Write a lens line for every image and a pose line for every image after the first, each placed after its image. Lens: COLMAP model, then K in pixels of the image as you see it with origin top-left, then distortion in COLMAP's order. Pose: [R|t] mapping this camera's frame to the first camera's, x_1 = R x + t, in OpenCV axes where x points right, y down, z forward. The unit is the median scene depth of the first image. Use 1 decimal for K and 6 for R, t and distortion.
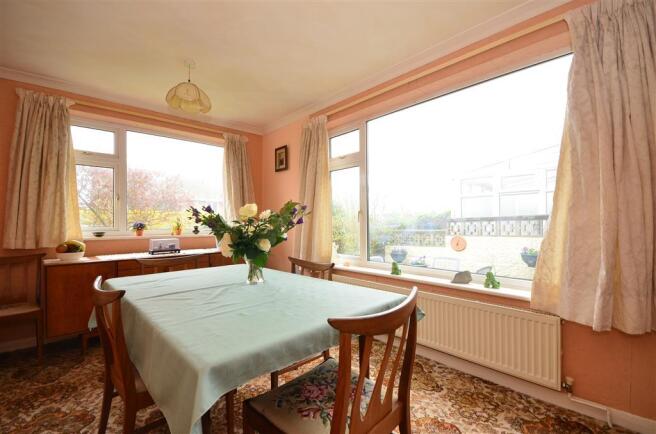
lens RADIAL K [[293.2, 0, 327.5], [0, 293.2, 217.6], [0, 0, 1]] dist [-0.001085, -0.000124]
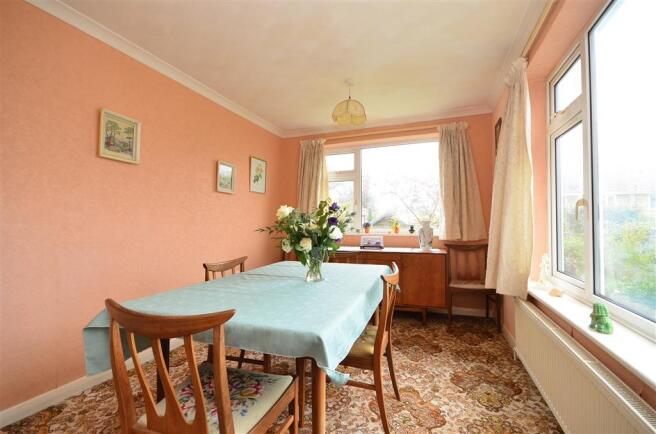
lens RADIAL K [[293.2, 0, 327.8], [0, 293.2, 218.8], [0, 0, 1]] dist [-0.001085, -0.000124]
pose [[0.431104, -0.009914, -0.902248, 0.400195], [0.017048, 0.999851, -0.002841, 0.003747], [0.902141, -0.014157, 0.431209, 0.335124]]
